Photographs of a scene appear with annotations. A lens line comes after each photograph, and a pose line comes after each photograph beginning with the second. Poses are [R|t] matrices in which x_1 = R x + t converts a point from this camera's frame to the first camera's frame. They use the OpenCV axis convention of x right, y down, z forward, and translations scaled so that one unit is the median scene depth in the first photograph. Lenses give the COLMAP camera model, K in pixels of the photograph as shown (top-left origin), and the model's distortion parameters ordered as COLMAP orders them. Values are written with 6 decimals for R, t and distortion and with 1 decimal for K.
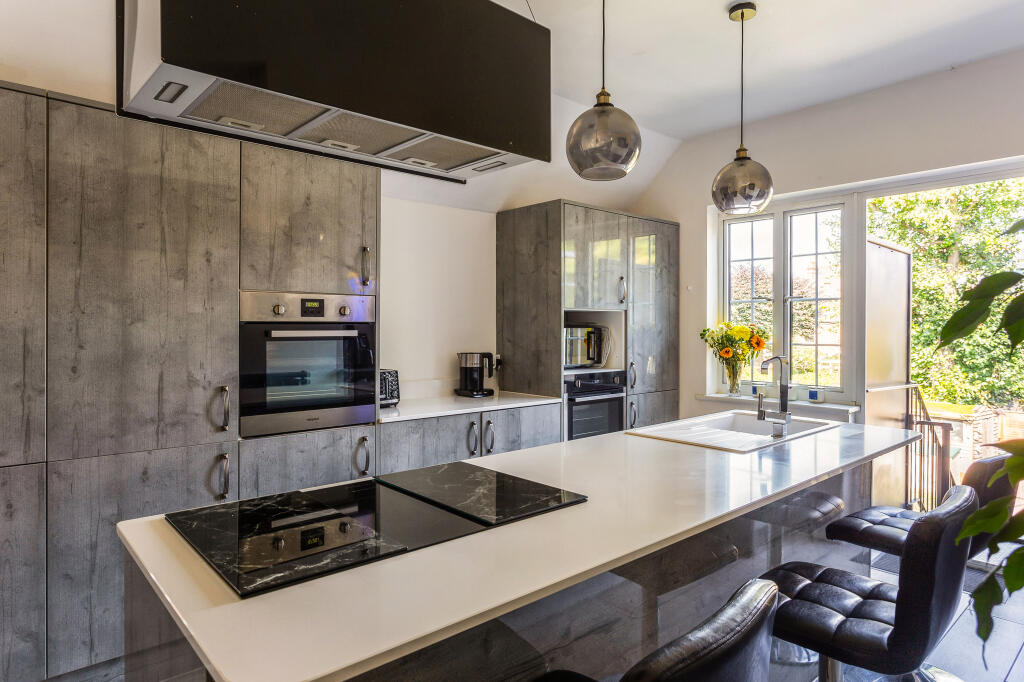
lens RADIAL K [[610.3, 0, 511.8], [0, 610.3, 333.0], [0, 0, 1]] dist [0.000520, -0.000782]
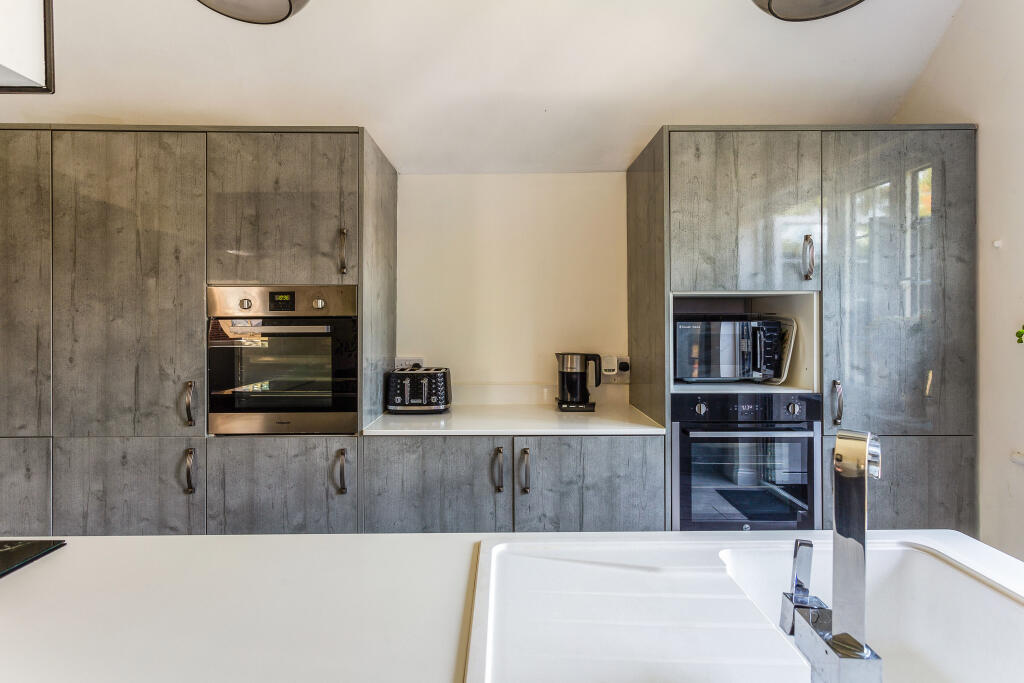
lens RADIAL K [[488.9, 0, 515.4], [0, 488.9, 323.5], [0, 0, 1]] dist [0.001937, 0.001130]
pose [[0.750888, 0.000810, -0.660429, 0.422209], [-0.001924, 0.999998, -0.000960, -0.007869], [0.660427, 0.001992, 0.750888, 0.681182]]
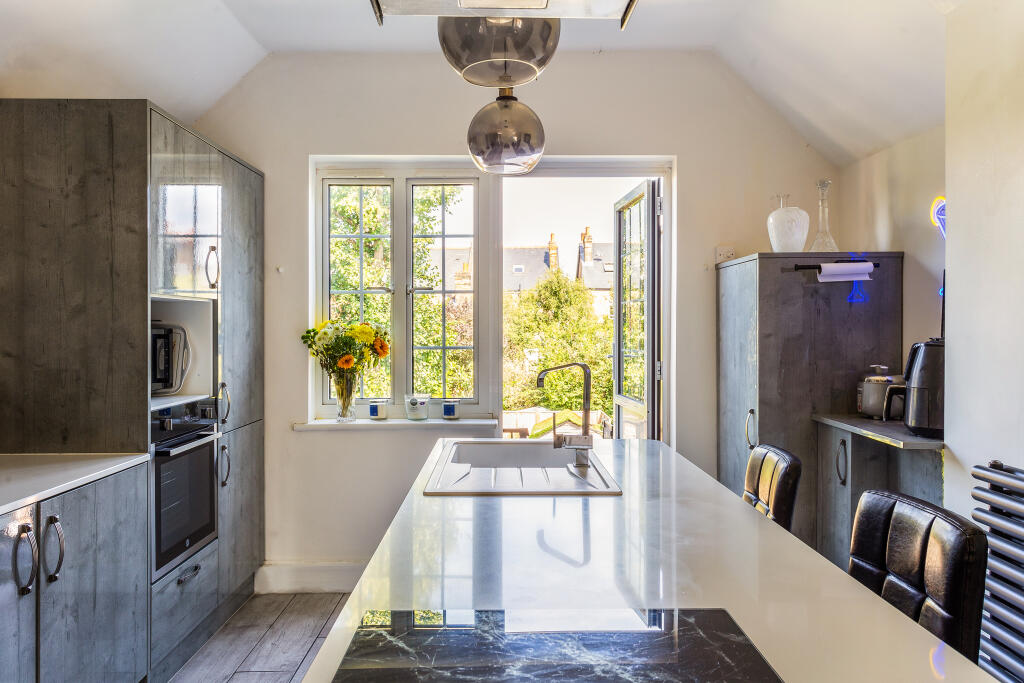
lens RADIAL K [[782.0, 0, 510.2], [0, 782.0, 331.2], [0, 0, 1]] dist [0.001070, -0.000898]
pose [[0.655413, -0.007353, 0.755235, -0.335593], [0.011053, 0.999939, 0.000144, -0.003005], [-0.755190, 0.008253, 0.655454, 0.373895]]
